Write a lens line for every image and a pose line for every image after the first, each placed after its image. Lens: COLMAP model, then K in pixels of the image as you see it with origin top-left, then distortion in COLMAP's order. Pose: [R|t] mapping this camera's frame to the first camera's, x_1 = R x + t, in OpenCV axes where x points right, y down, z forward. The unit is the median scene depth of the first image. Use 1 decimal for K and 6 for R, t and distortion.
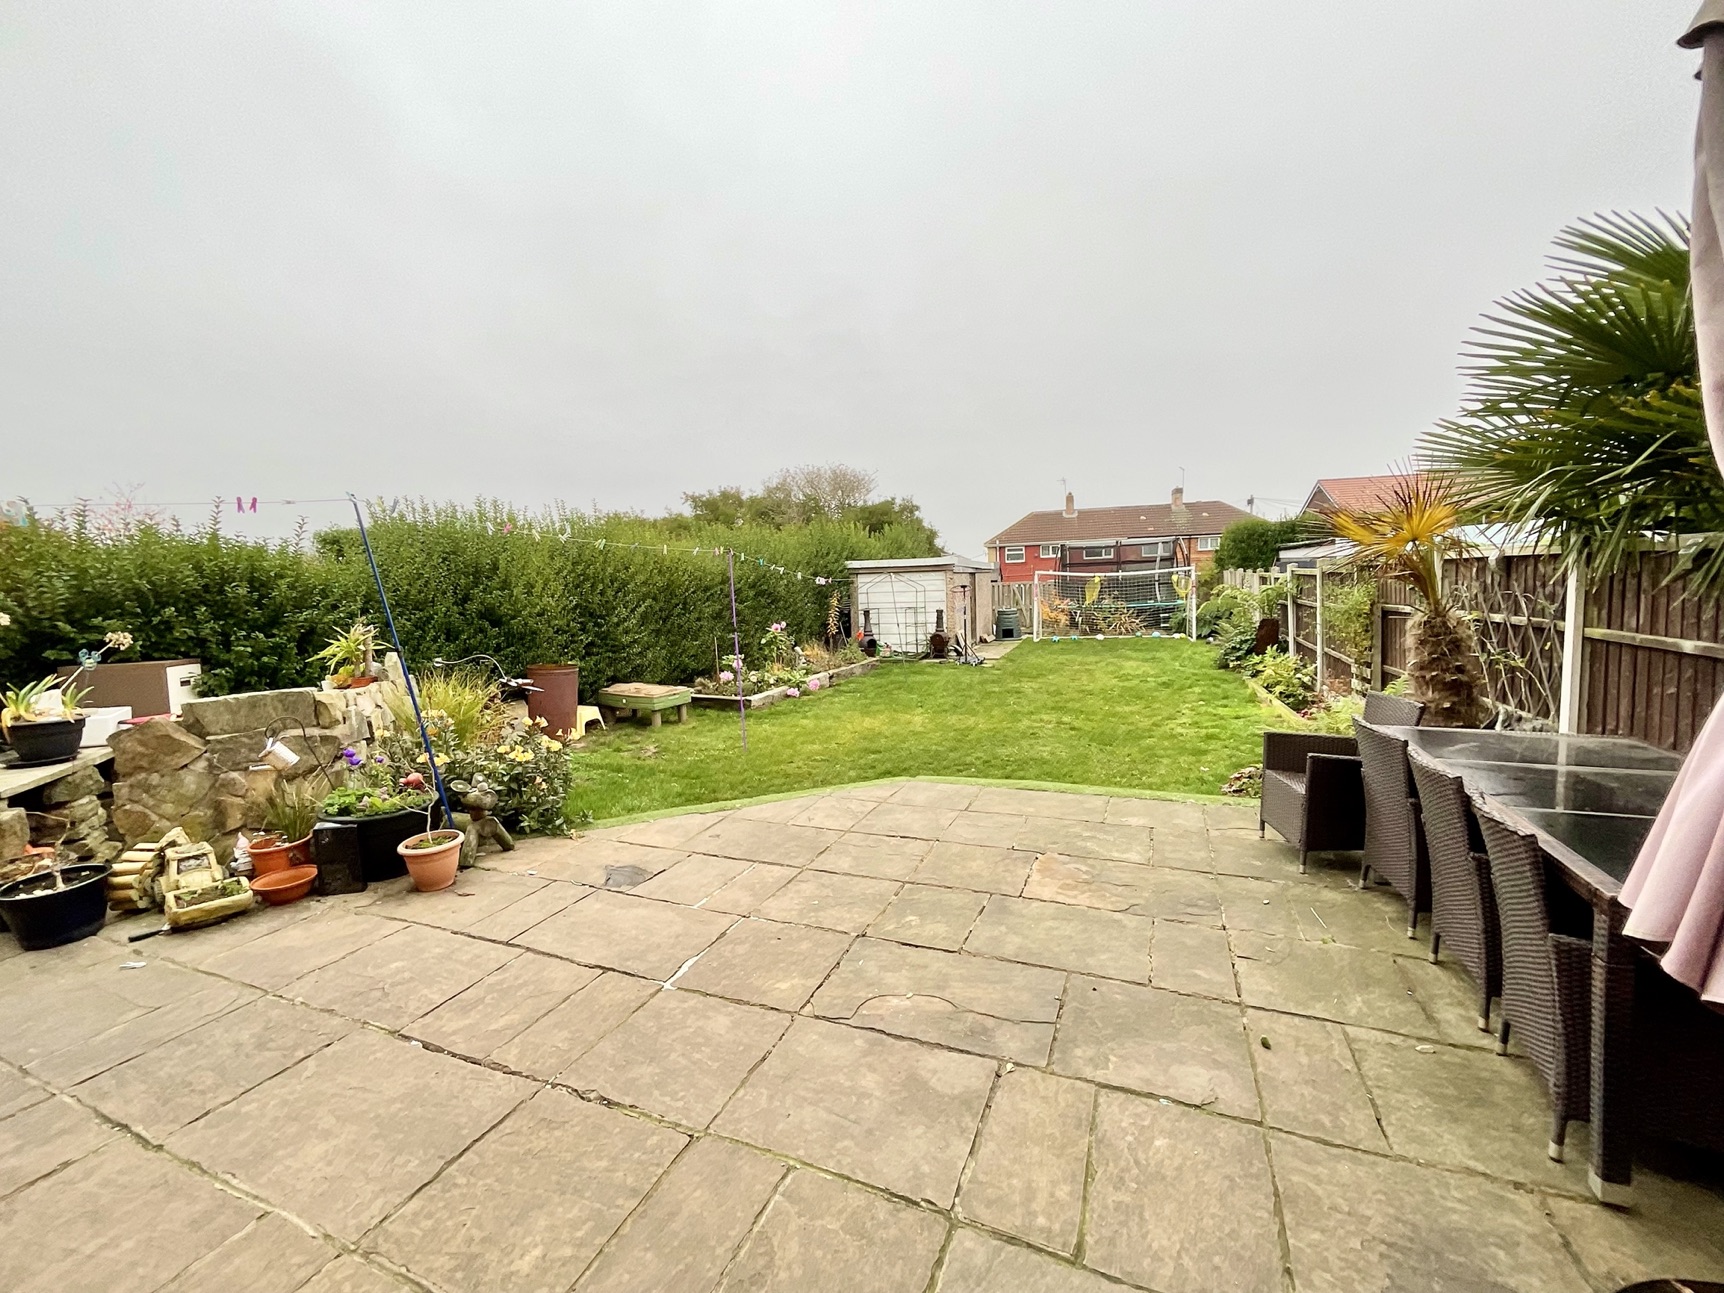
lens RADIAL K [[695.0, 0, 867.4], [0, 695.0, 637.1], [0, 0, 1]] dist [-0.000527, 0.000357]
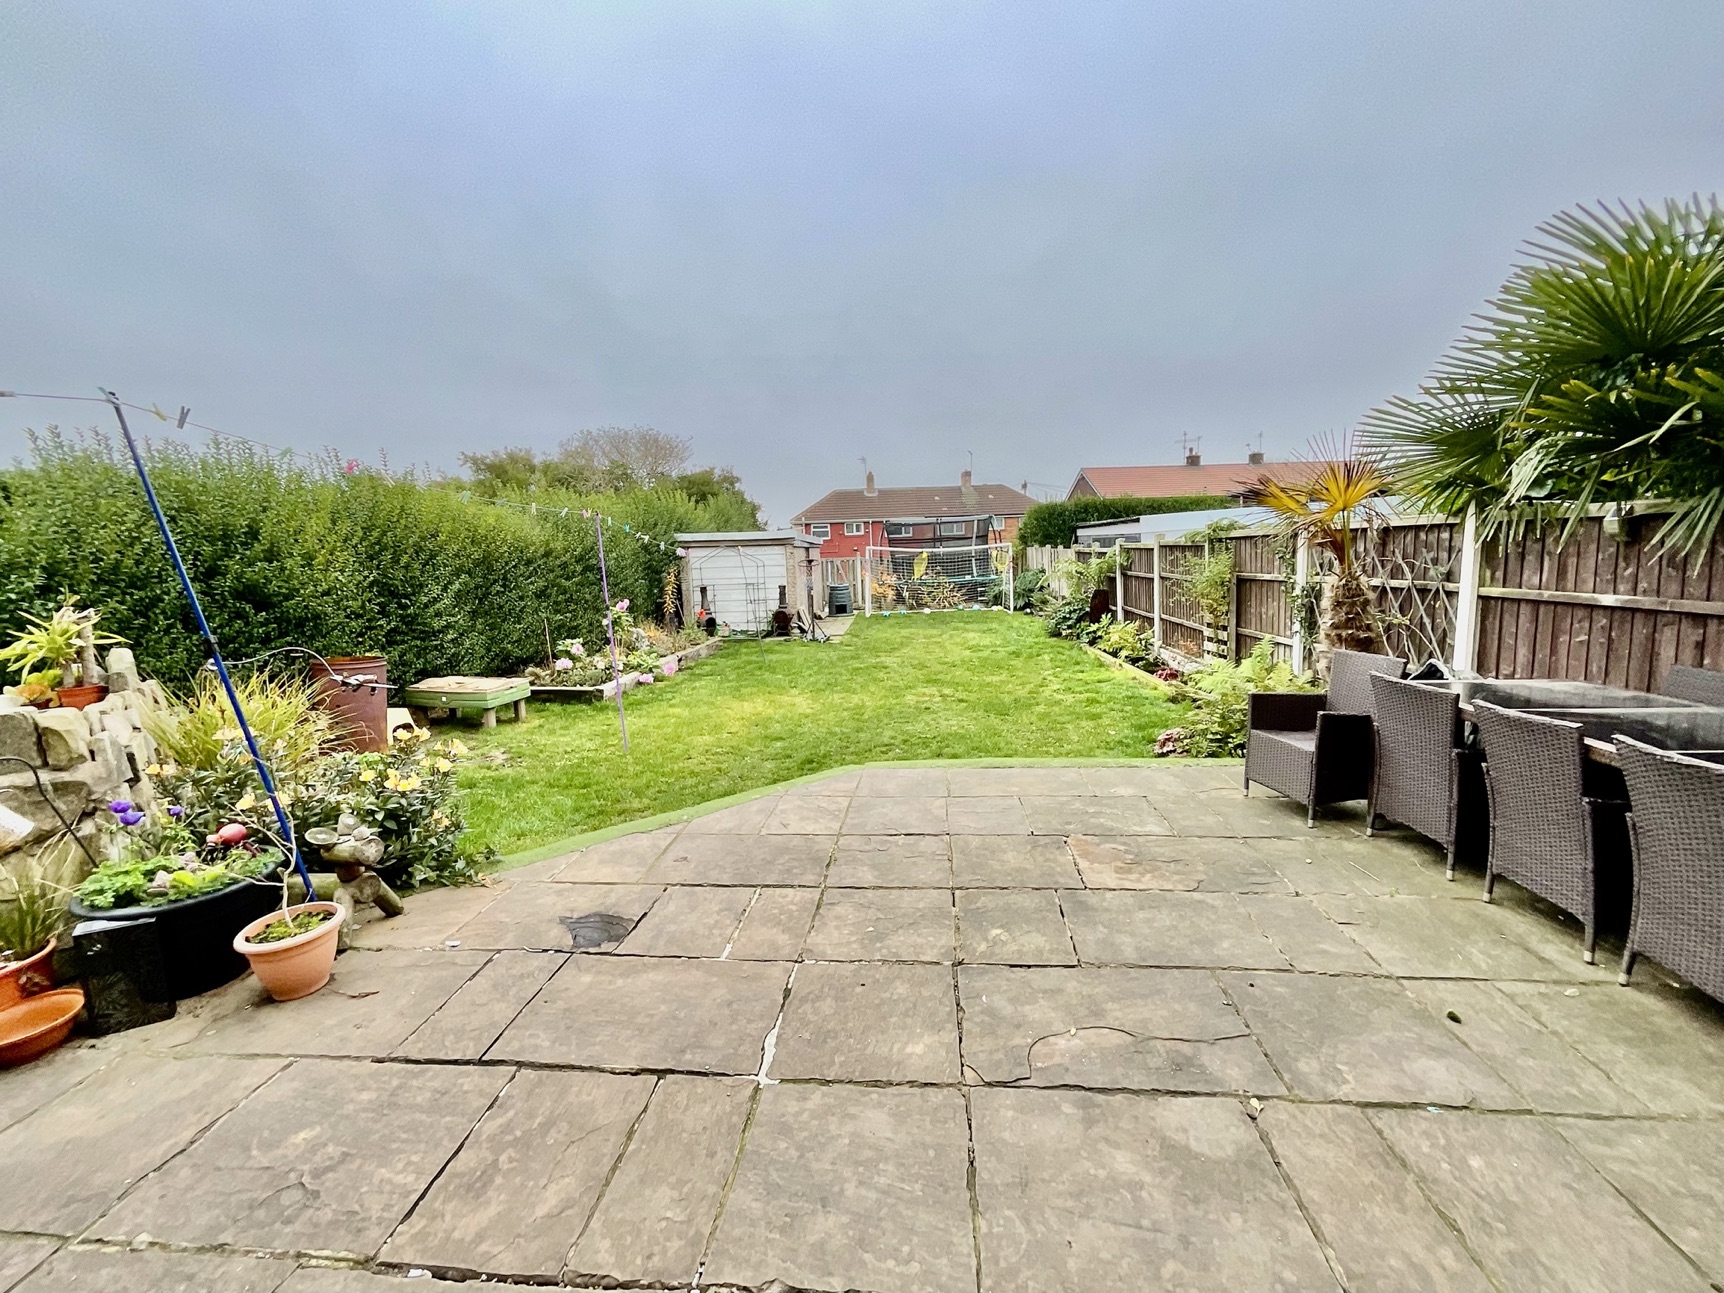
lens RADIAL K [[695.0, 0, 869.3], [0, 695.0, 633.1], [0, 0, 1]] dist [-0.000527, 0.000357]
pose [[0.955951, -0.030093, 0.291981, -0.238722], [0.022583, 0.999323, 0.029057, 0.005012], [-0.292657, -0.021183, 0.955983, 0.170039]]
